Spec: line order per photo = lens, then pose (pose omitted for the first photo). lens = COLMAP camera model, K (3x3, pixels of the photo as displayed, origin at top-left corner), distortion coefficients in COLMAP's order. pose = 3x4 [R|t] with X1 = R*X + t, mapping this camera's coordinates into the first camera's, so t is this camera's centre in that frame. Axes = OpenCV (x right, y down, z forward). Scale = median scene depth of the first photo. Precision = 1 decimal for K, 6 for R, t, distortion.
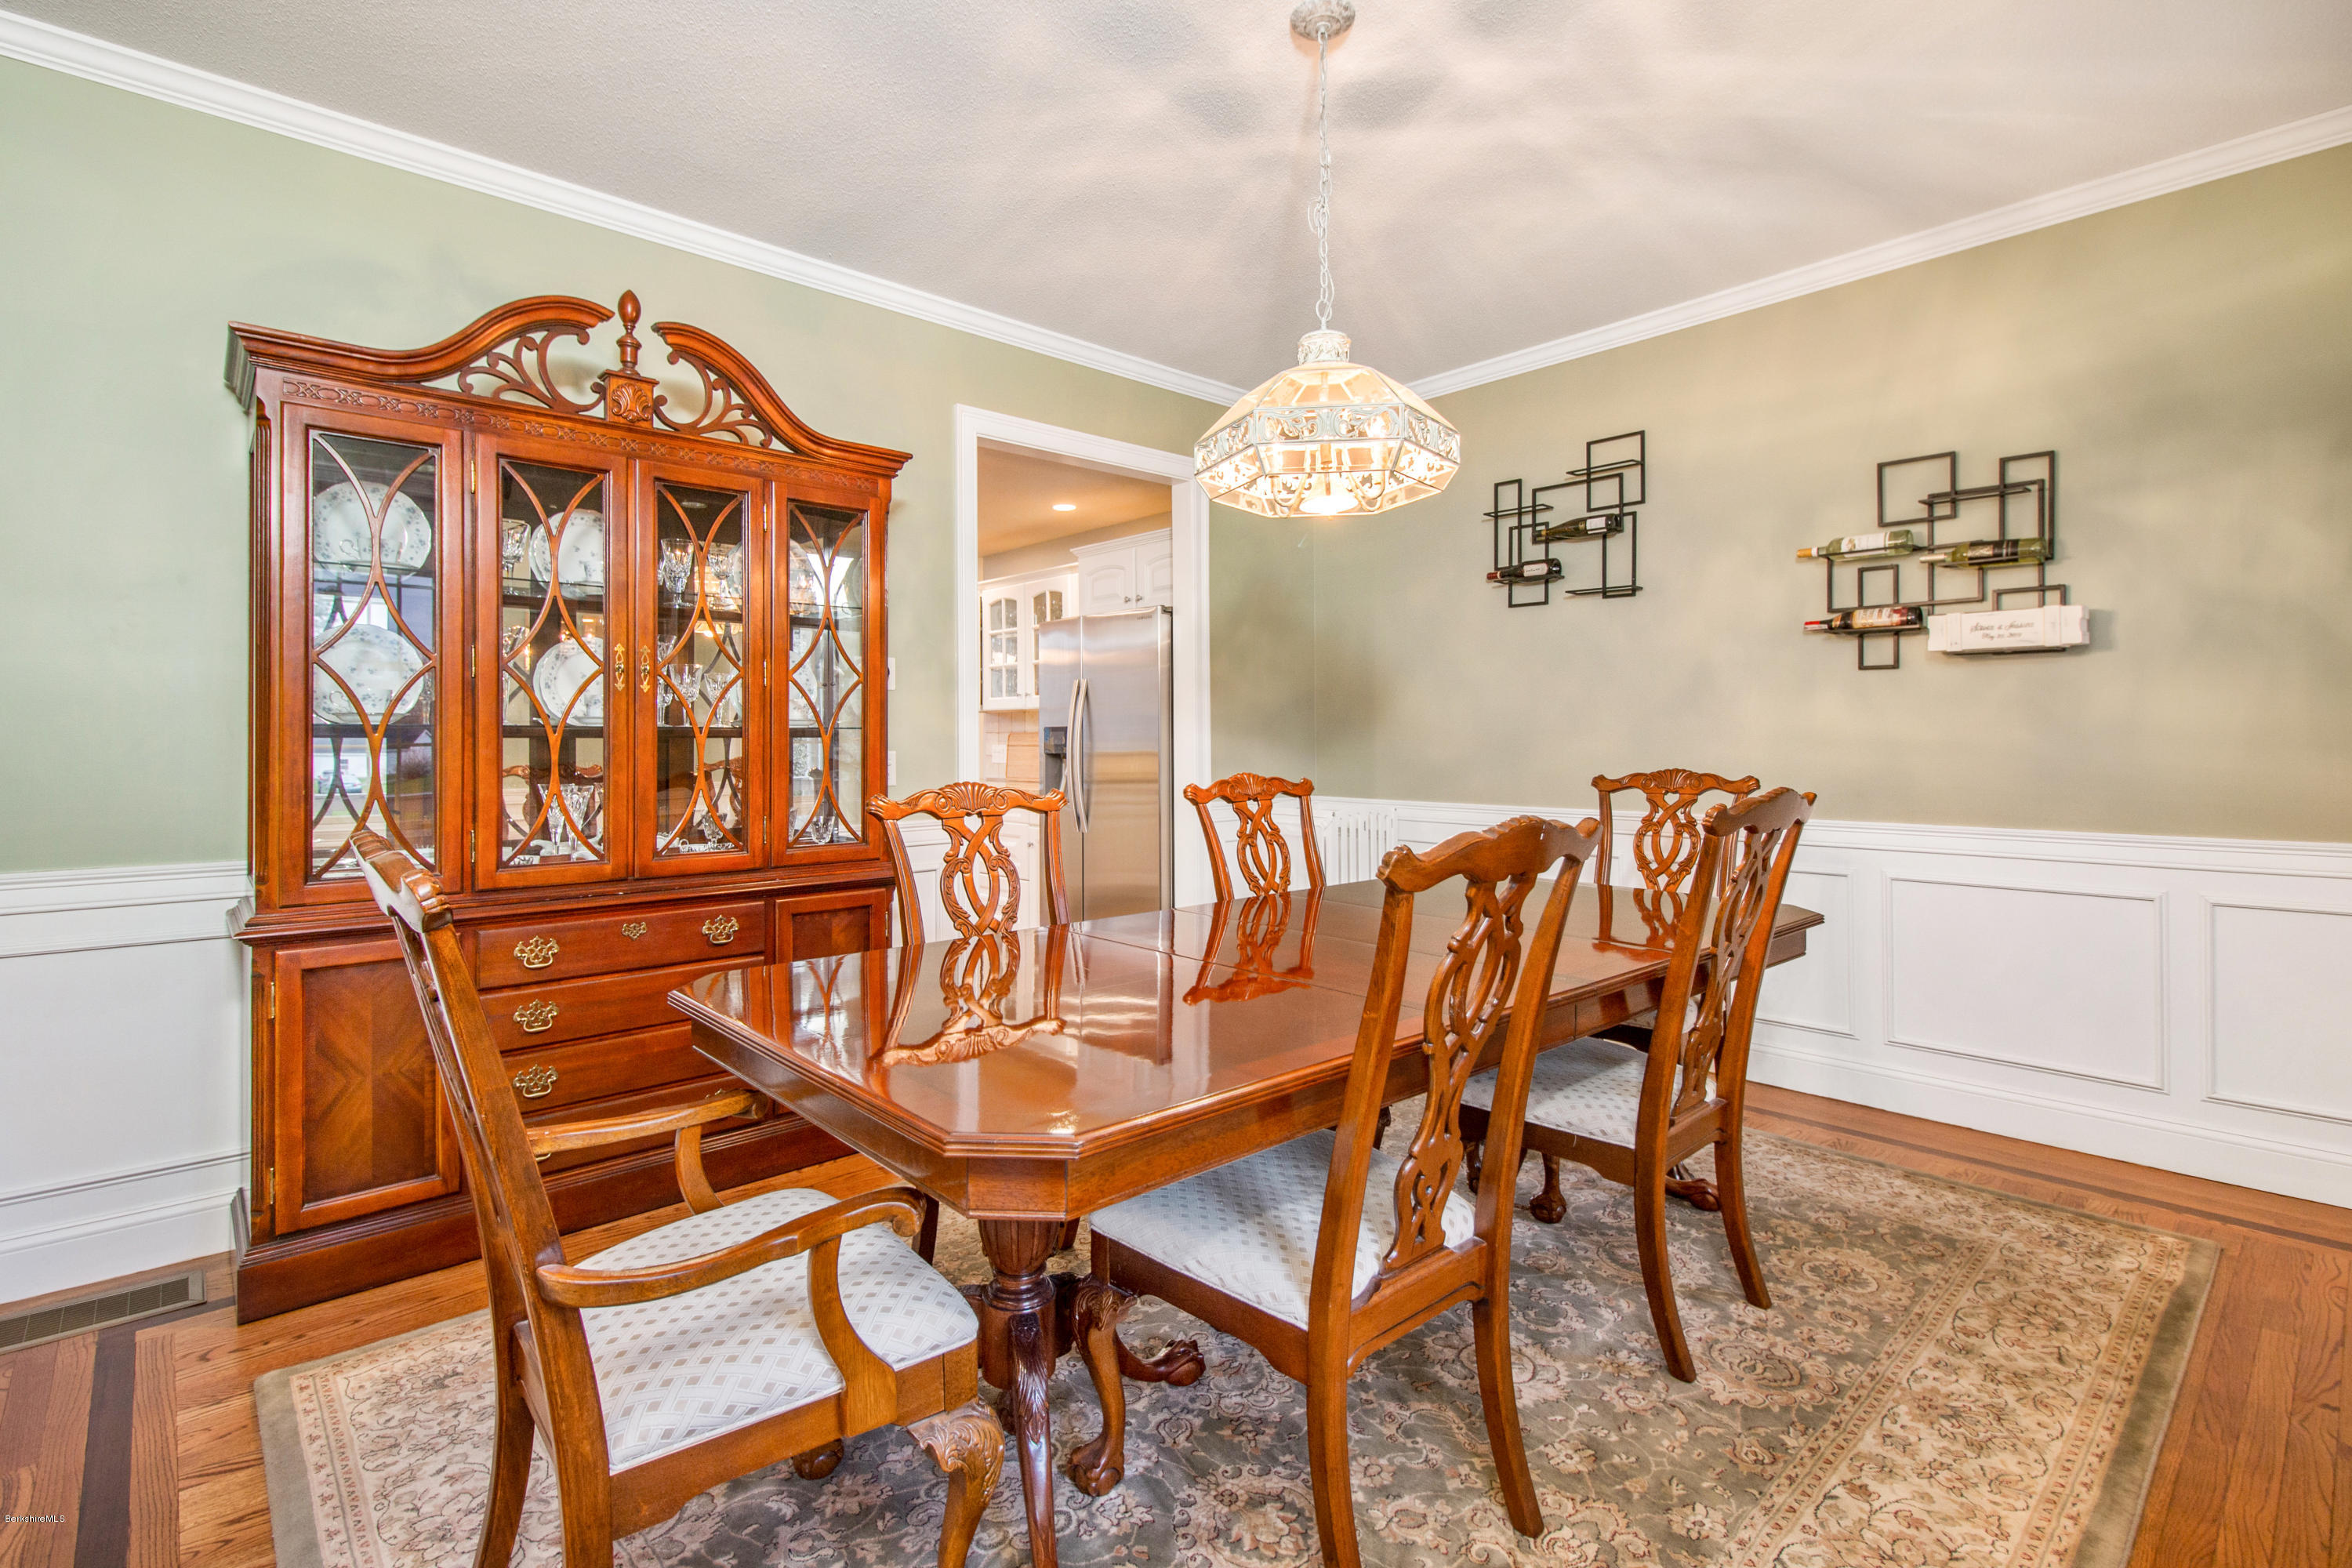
lens RADIAL K [[1095.1, 0, 1183.4], [0, 1095.1, 721.1], [0, 0, 1]] dist [0.001157, -0.001238]
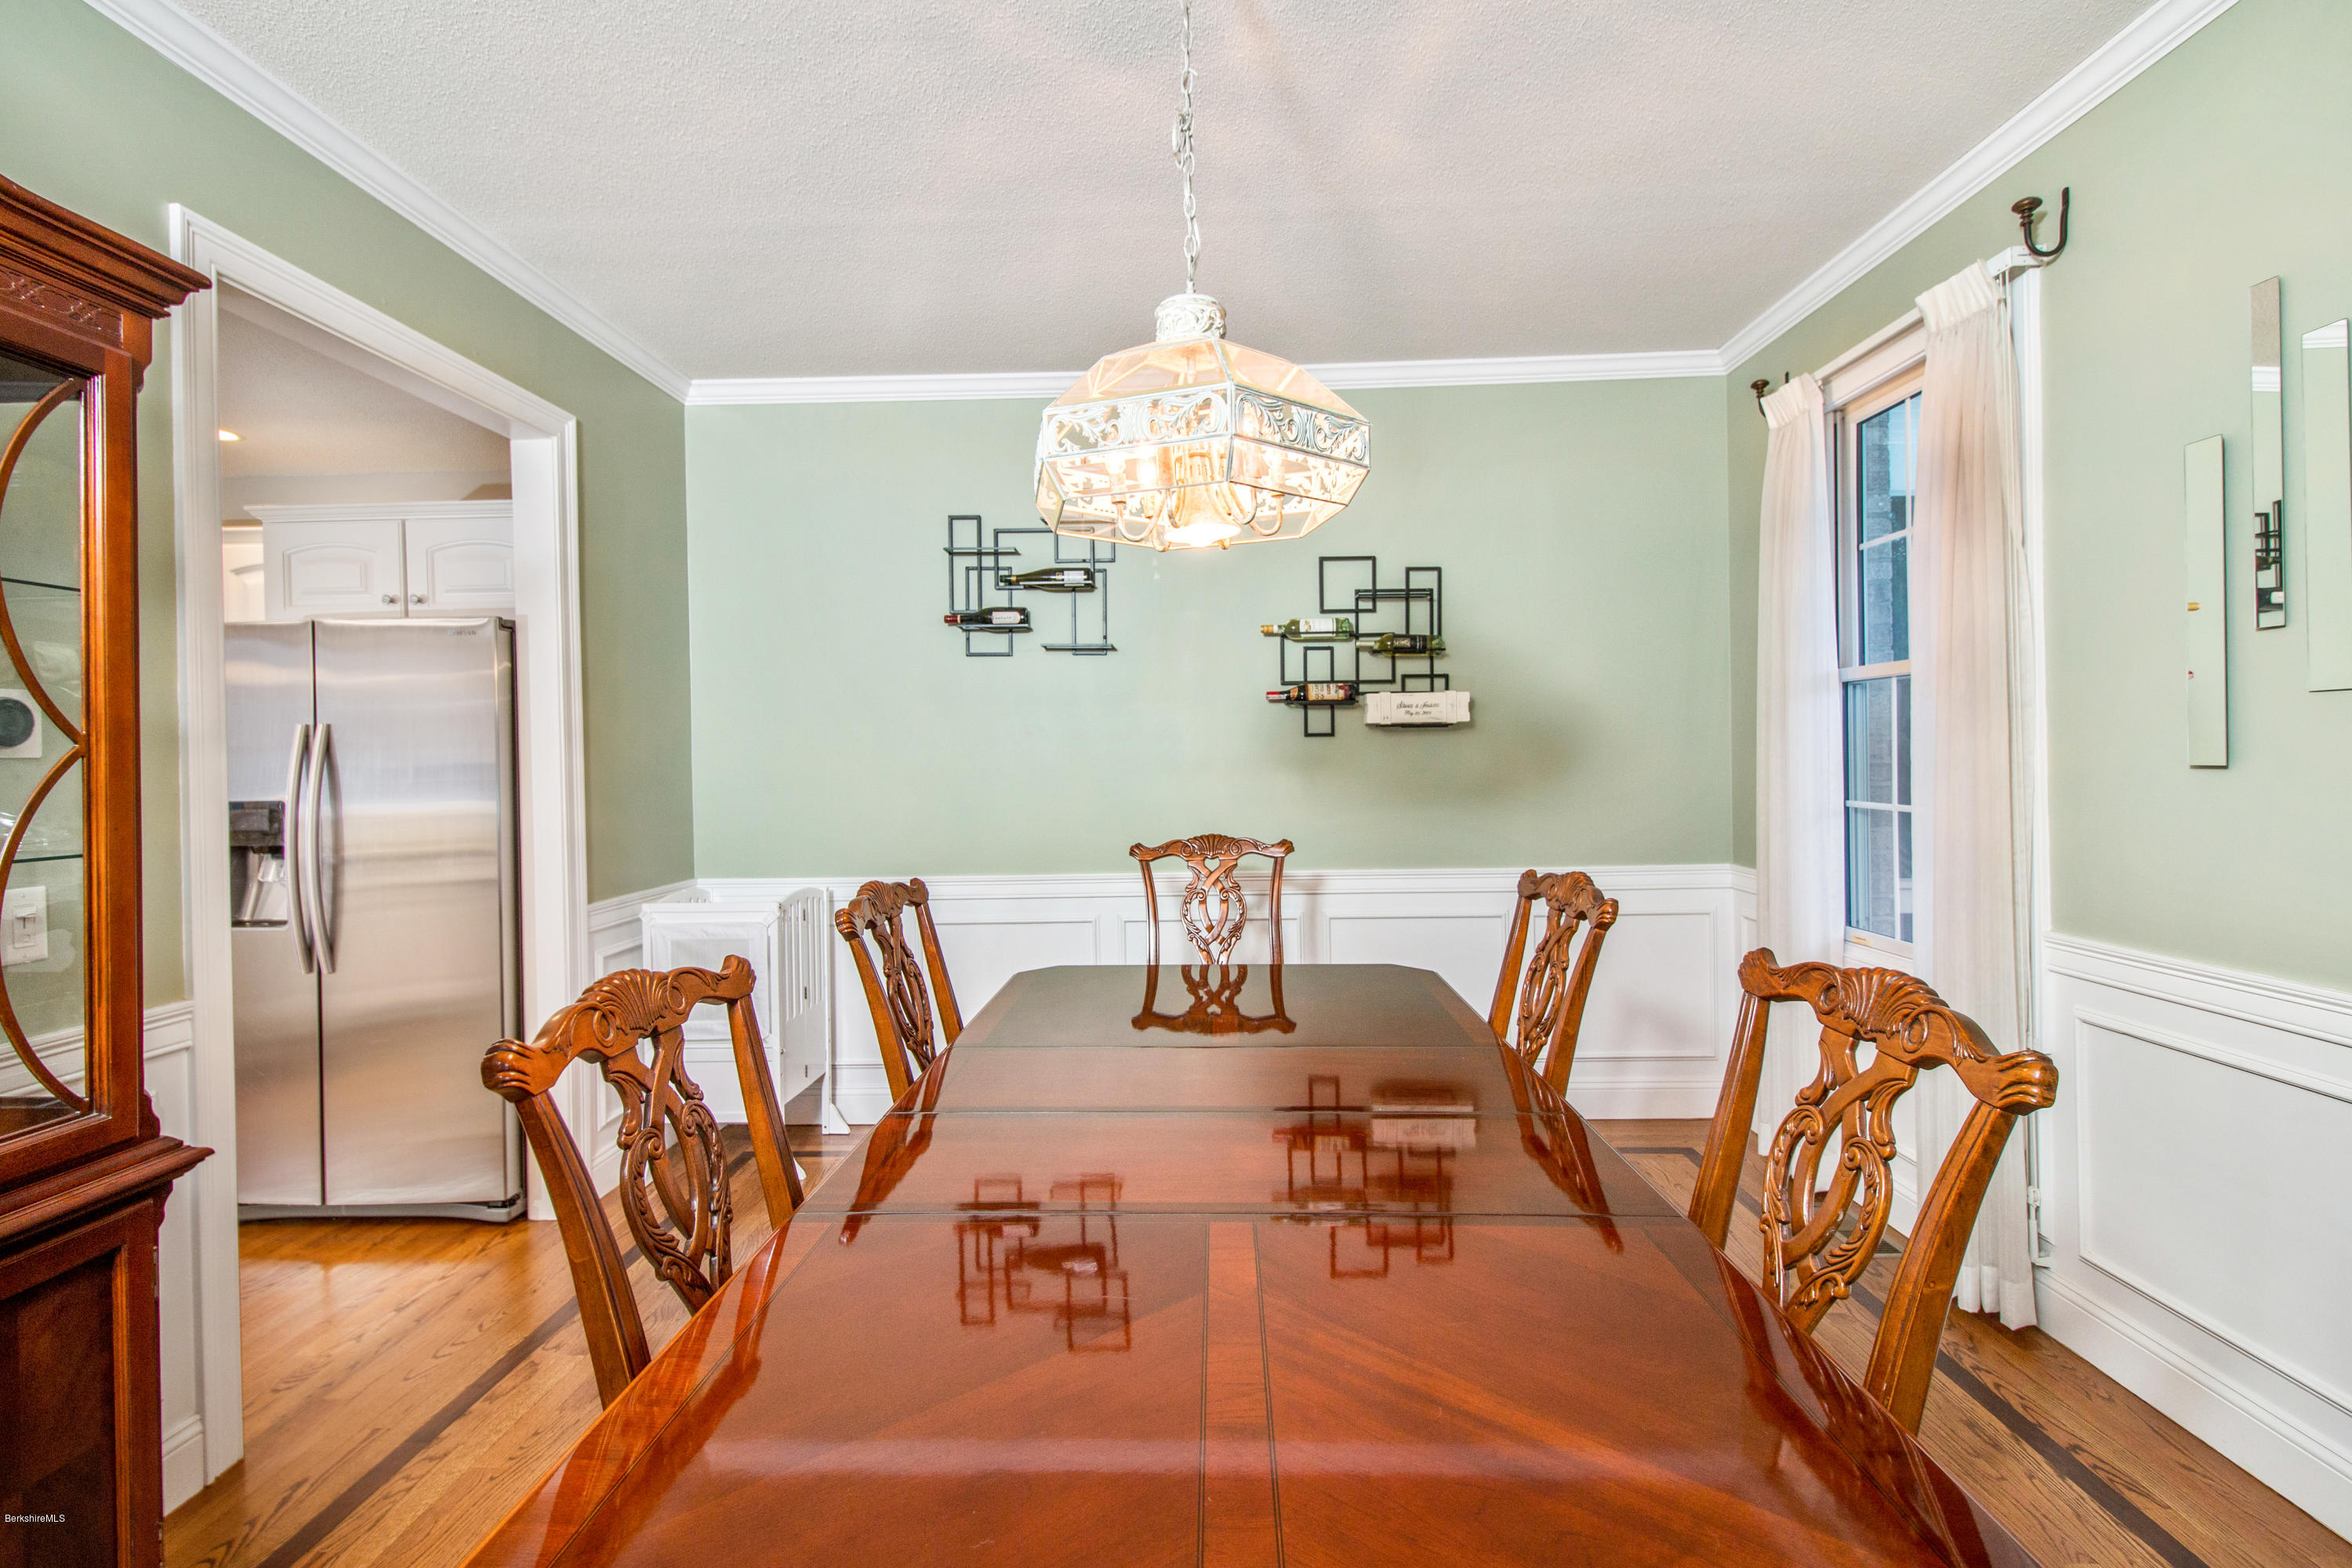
lens RADIAL K [[1058.0, 0, 1174.7], [0, 1058.0, 753.2], [0, 0, 1]] dist [0.010045, -0.000117]
pose [[0.696738, -0.002746, 0.717320, -0.266366], [-0.000516, 0.999990, 0.004329, -0.034786], [-0.717325, -0.003387, 0.696730, 0.338468]]
